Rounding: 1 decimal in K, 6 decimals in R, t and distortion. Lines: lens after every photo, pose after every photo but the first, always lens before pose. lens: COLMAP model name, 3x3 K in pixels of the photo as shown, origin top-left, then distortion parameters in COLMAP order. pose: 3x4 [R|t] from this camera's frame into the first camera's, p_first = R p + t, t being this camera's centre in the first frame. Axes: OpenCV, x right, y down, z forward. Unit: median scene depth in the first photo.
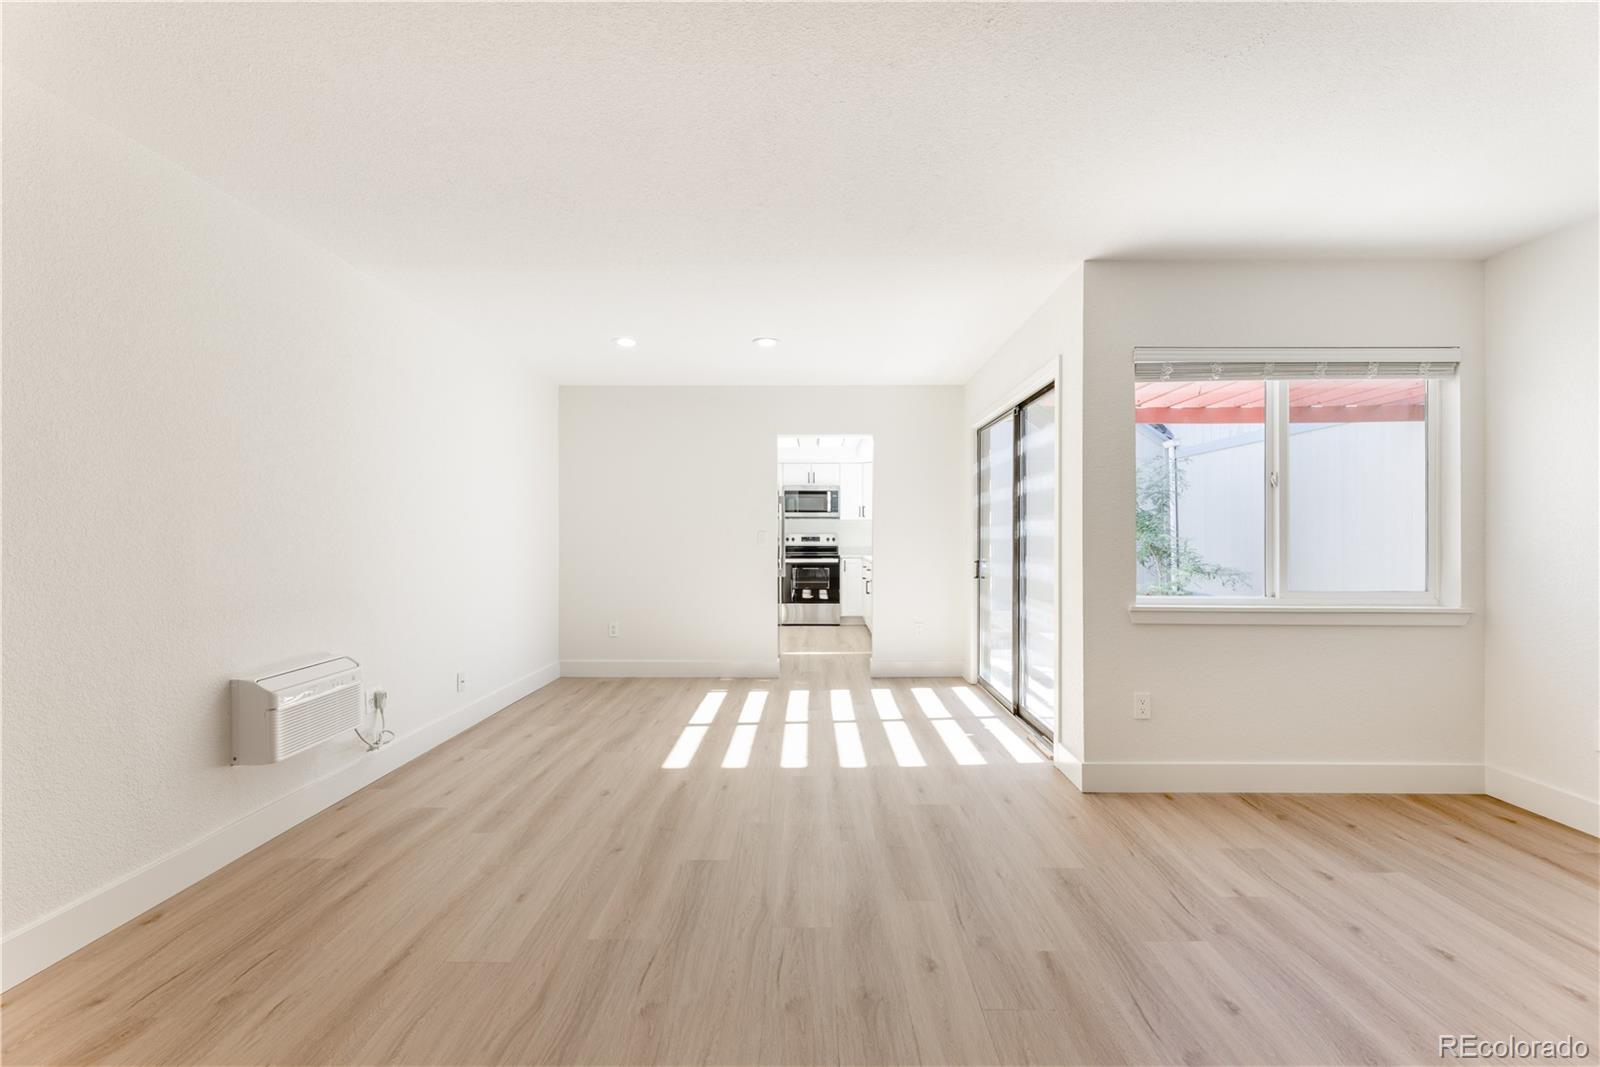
lens RADIAL K [[648.3, 0, 800.0], [0, 648.3, 533.4], [0, 0, 1]] dist [-0.000157, 0.000157]
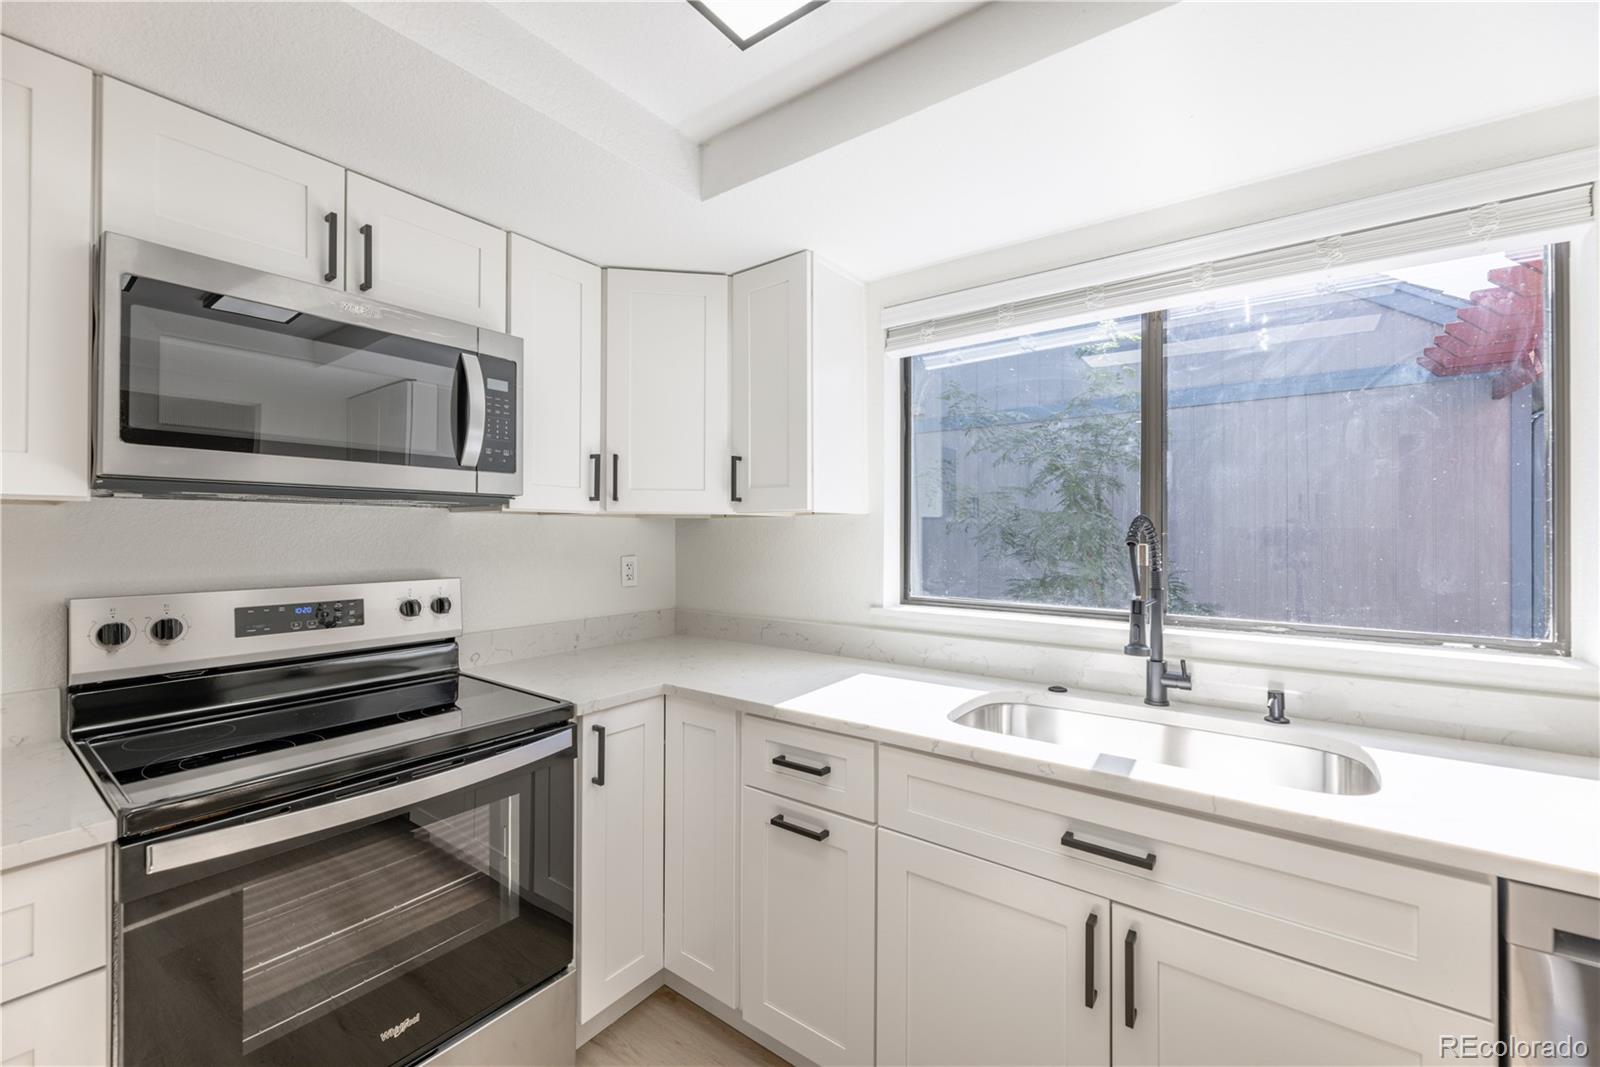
lens RADIAL K [[648.3, 0, 798.8], [0, 648.3, 530.5], [0, 0, 1]] dist [-0.000157, 0.000157]
pose [[0.586706, 0.004318, 0.809789, -0.046942], [-0.003238, 0.999990, -0.002986, -0.014309], [-0.809794, -0.000870, 0.586714, 0.791860]]
